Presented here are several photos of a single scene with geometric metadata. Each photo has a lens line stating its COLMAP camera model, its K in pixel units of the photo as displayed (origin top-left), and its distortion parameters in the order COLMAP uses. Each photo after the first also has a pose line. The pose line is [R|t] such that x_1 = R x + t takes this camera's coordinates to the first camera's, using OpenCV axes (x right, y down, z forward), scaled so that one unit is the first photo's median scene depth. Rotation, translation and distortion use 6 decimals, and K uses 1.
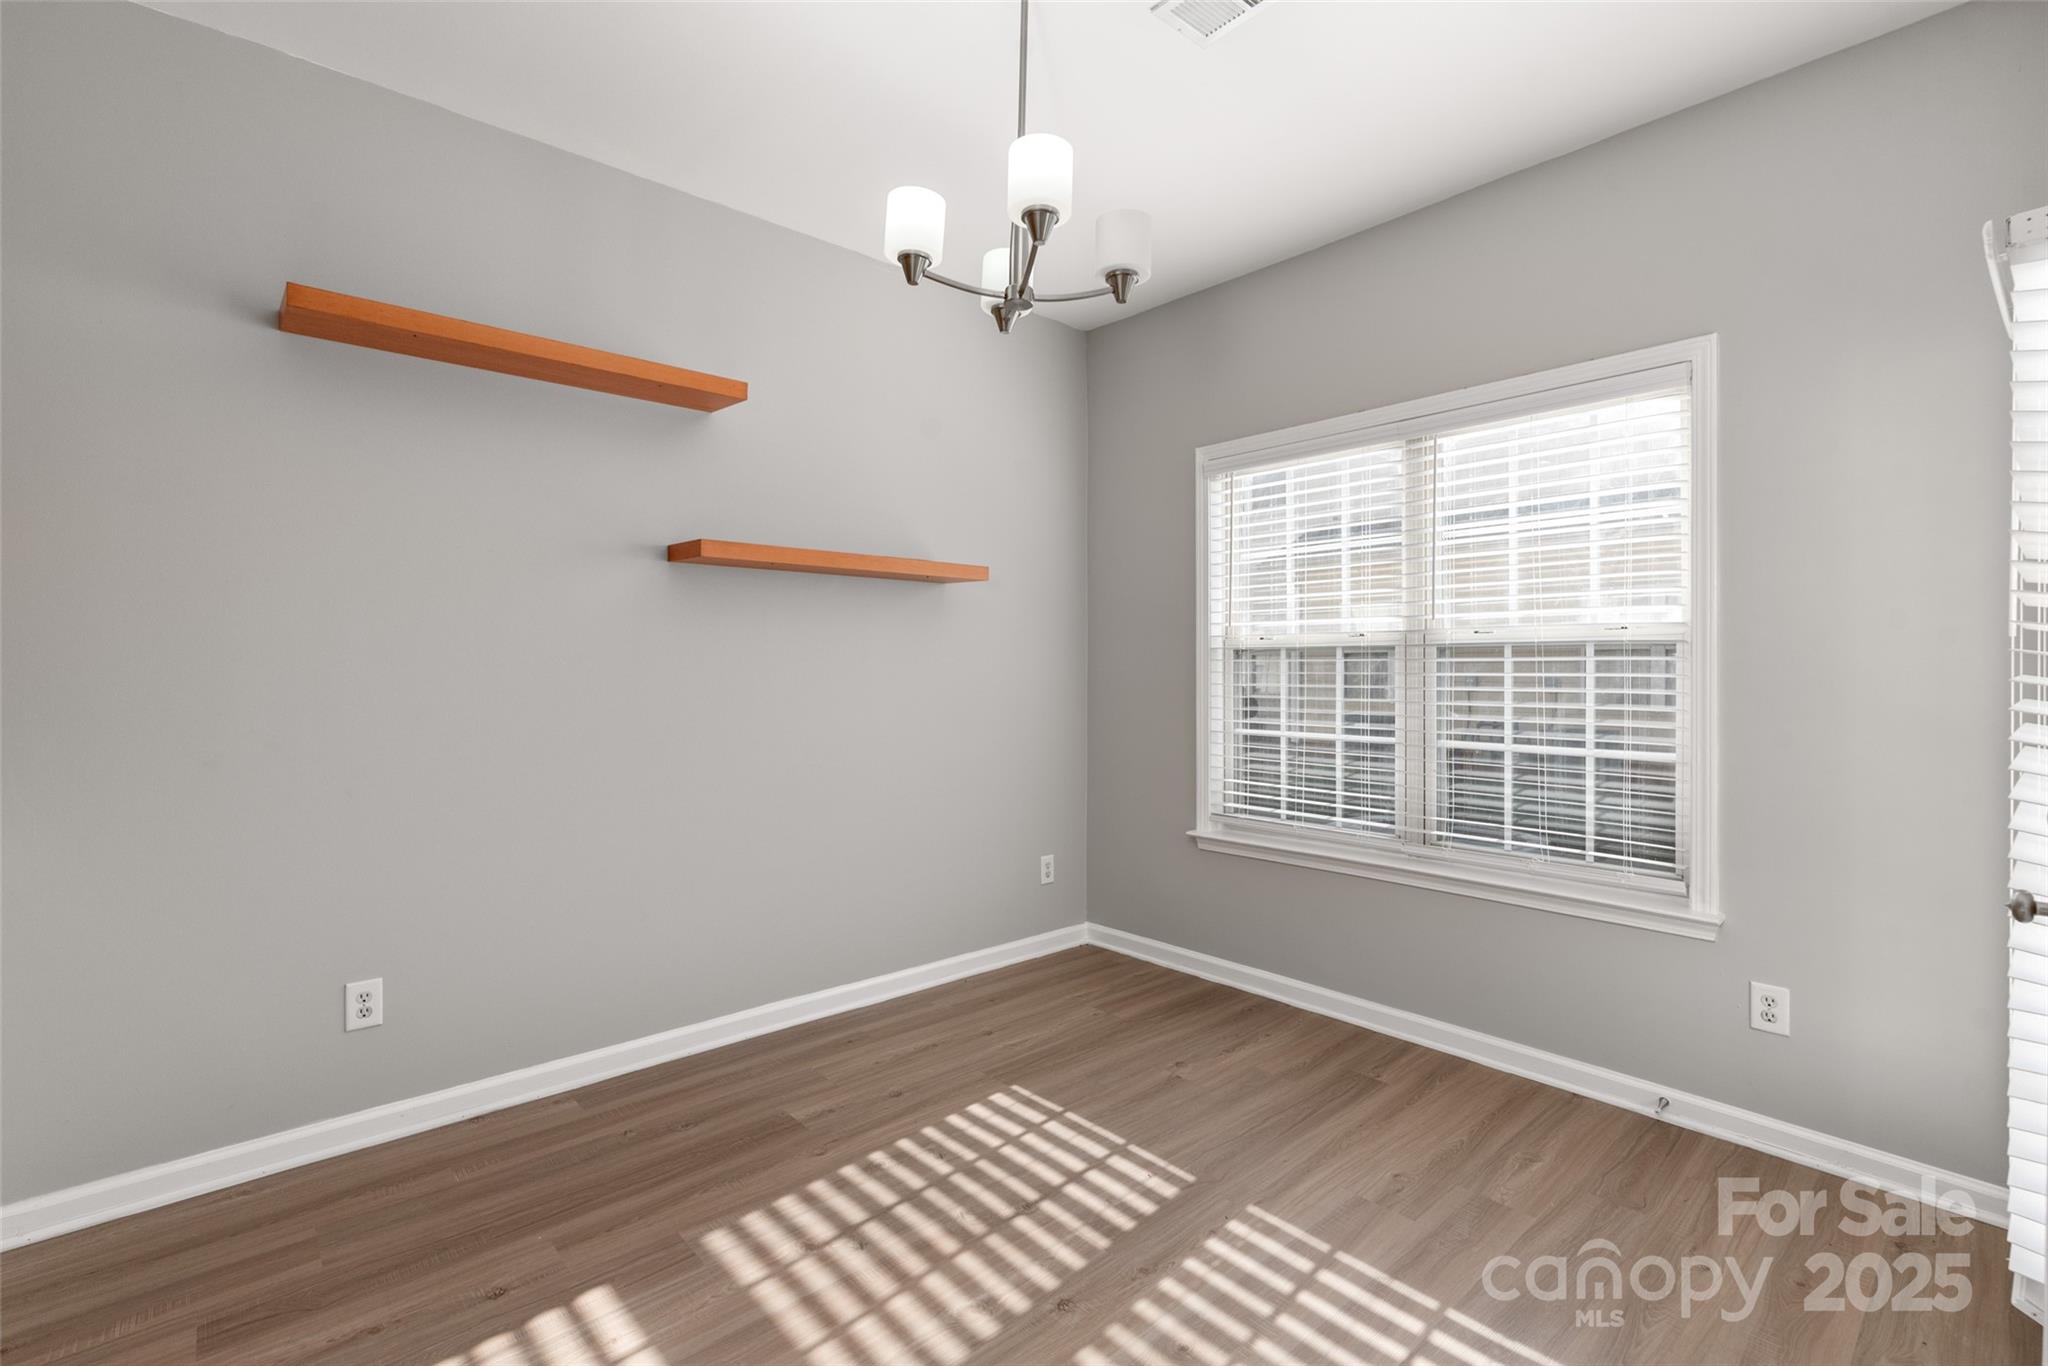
lens RADIAL K [[906.4, 0, 1008.7], [0, 906.4, 671.9], [0, 0, 1]] dist [0.002292, 0.000394]
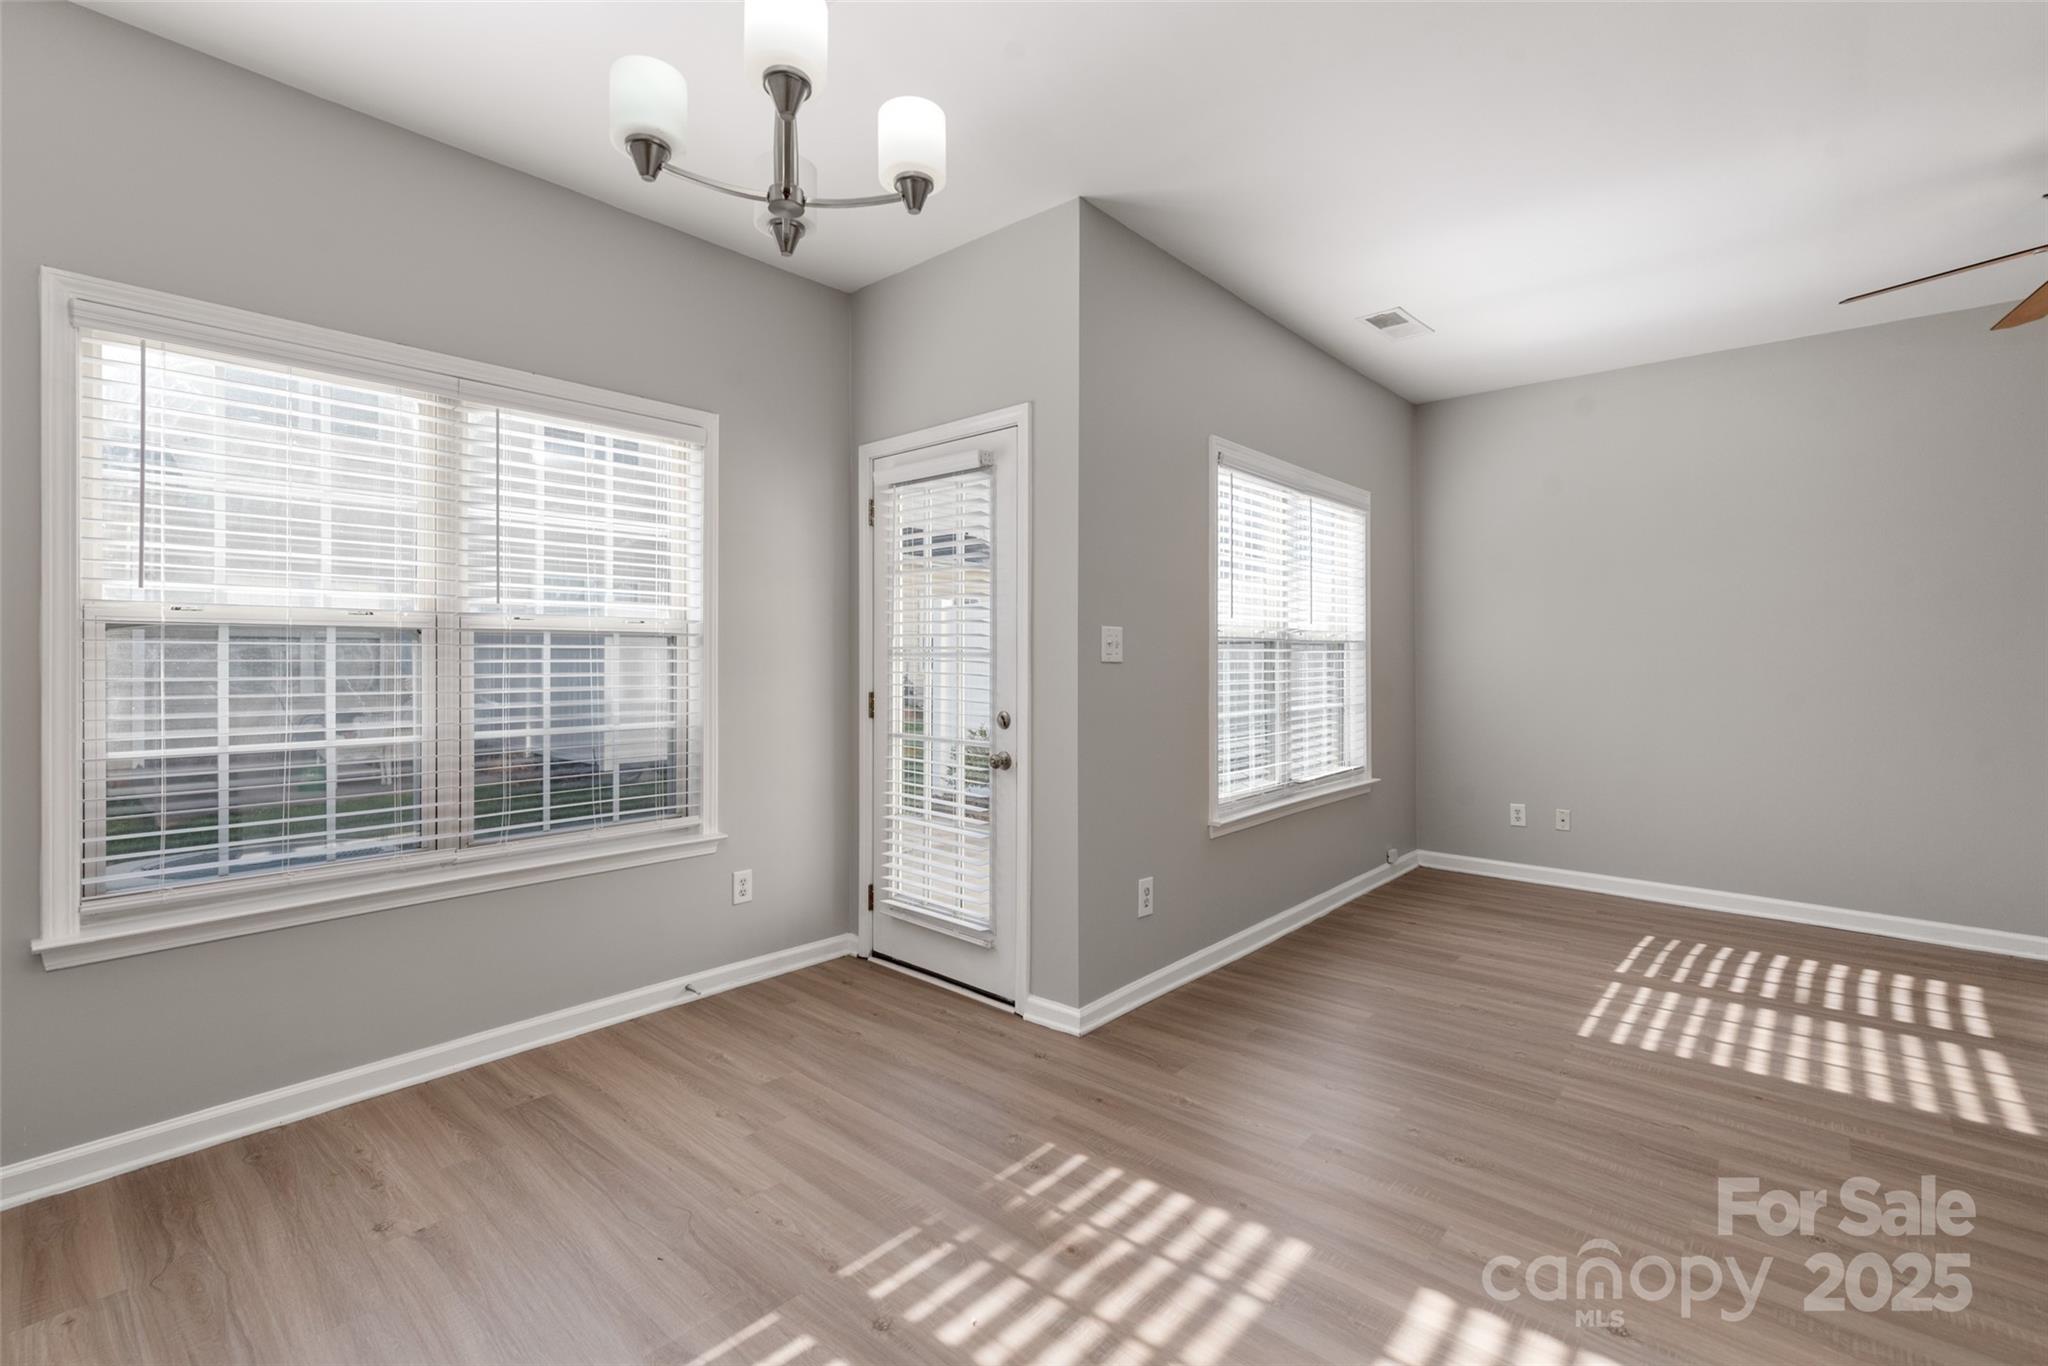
lens RADIAL K [[906.4, 0, 1017.6], [0, 906.4, 652.1], [0, 0, 1]] dist [0.002292, 0.000394]
pose [[-0.111635, 0.003437, 0.993743, -0.537870], [0.001655, 0.999993, -0.003272, -0.002676], [-0.993748, 0.001279, -0.111640, 0.577100]]
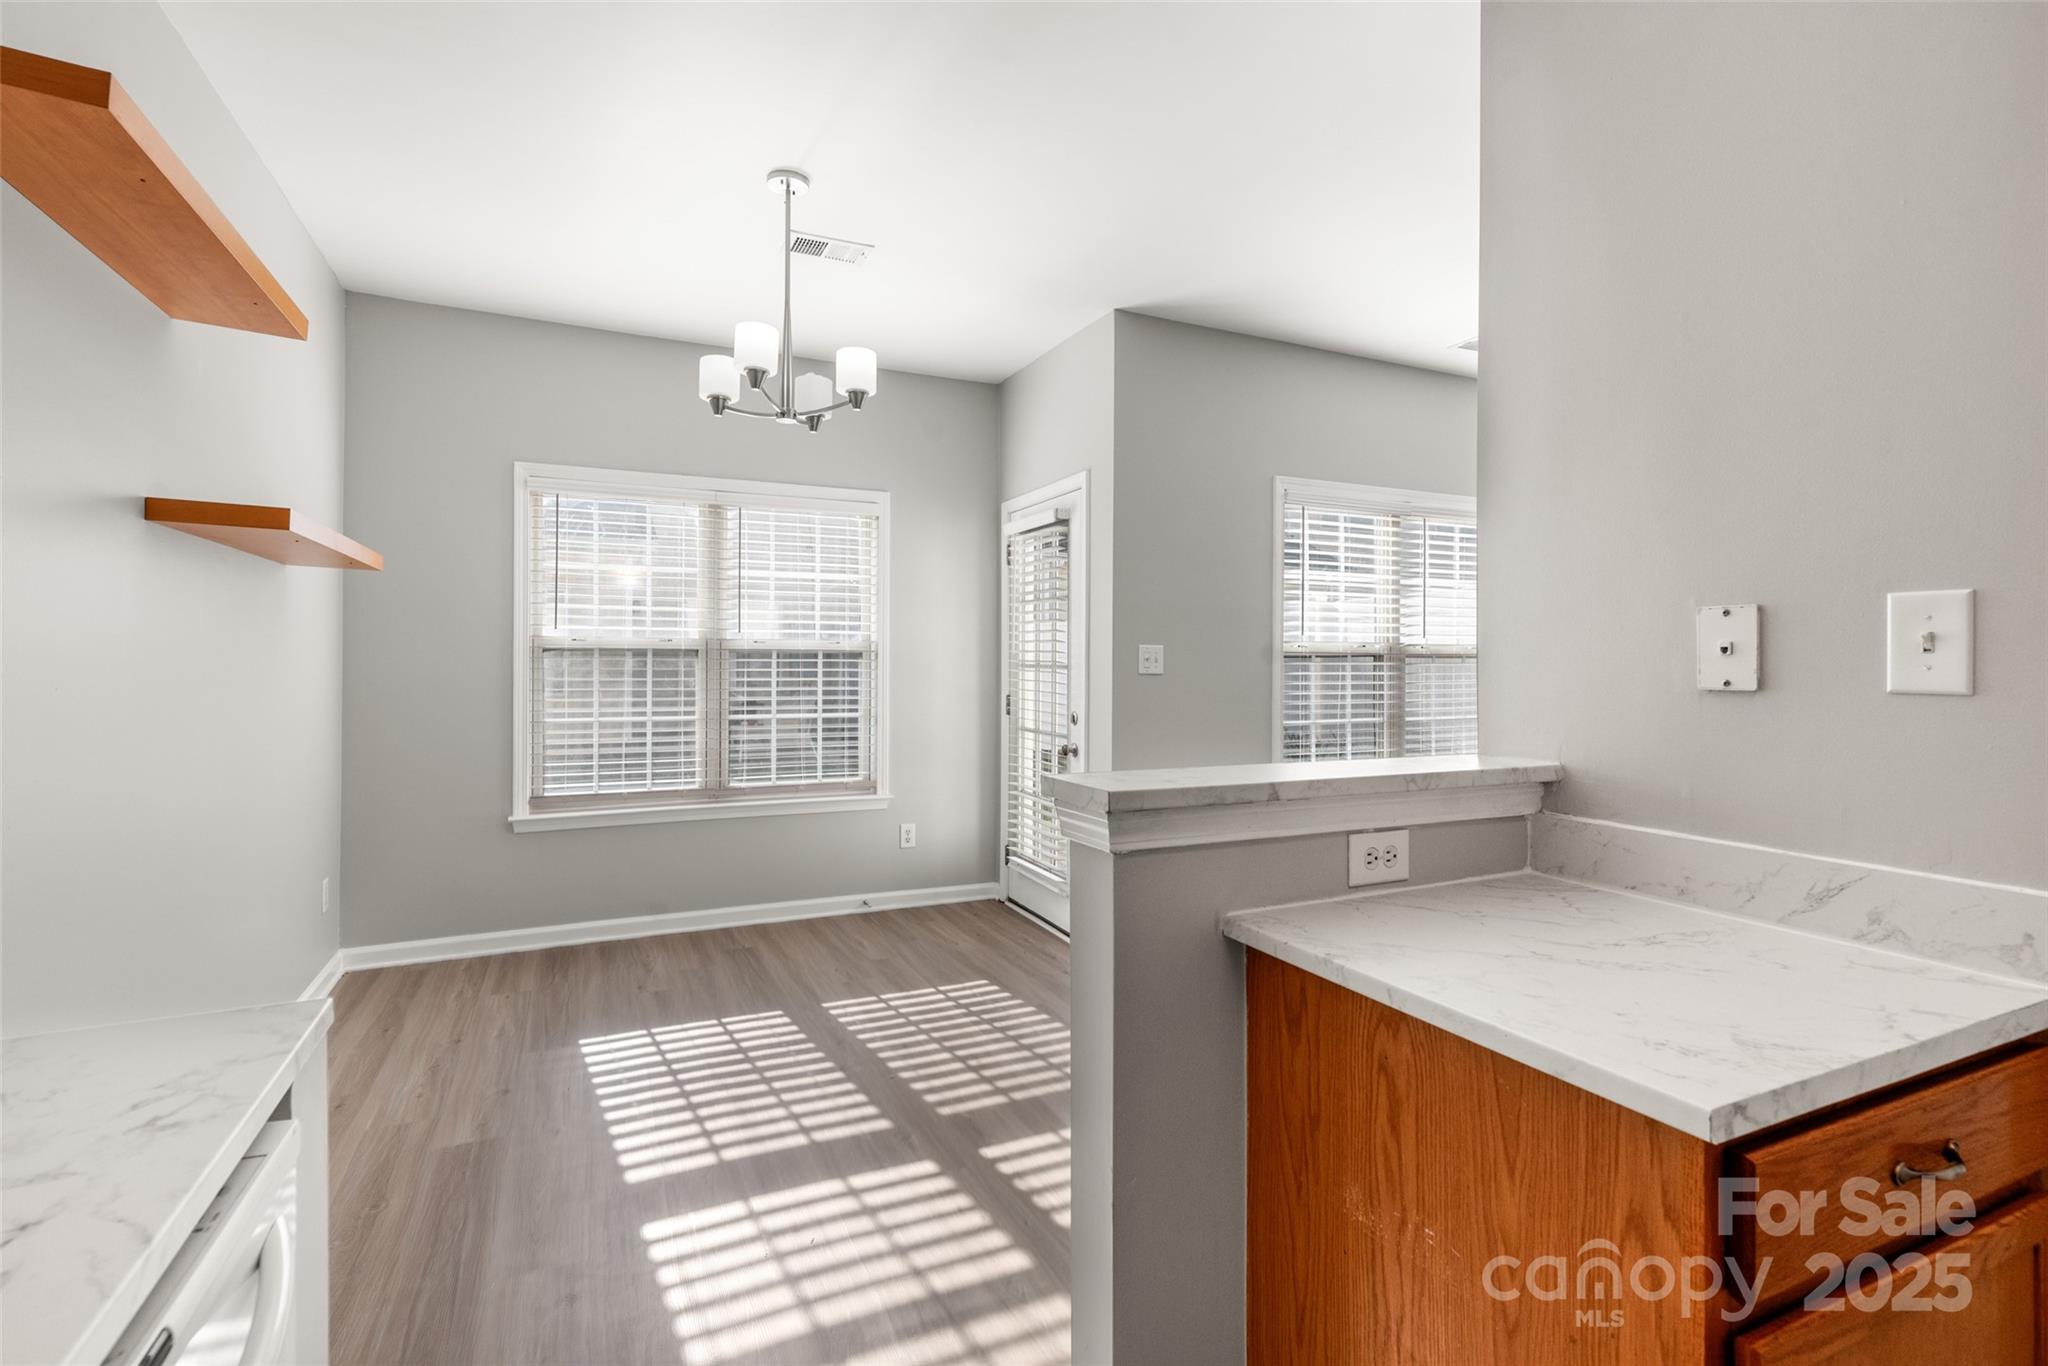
lens RADIAL K [[936.4, 0, 1011.1], [0, 936.4, 651.1], [0, 0, 1]] dist [0.004585, 0.000277]
pose [[0.293209, 0.010867, 0.955986, -0.863459], [-0.001733, 0.999940, -0.010835, -0.012353], [-0.956047, 0.001520, 0.293211, 0.137929]]
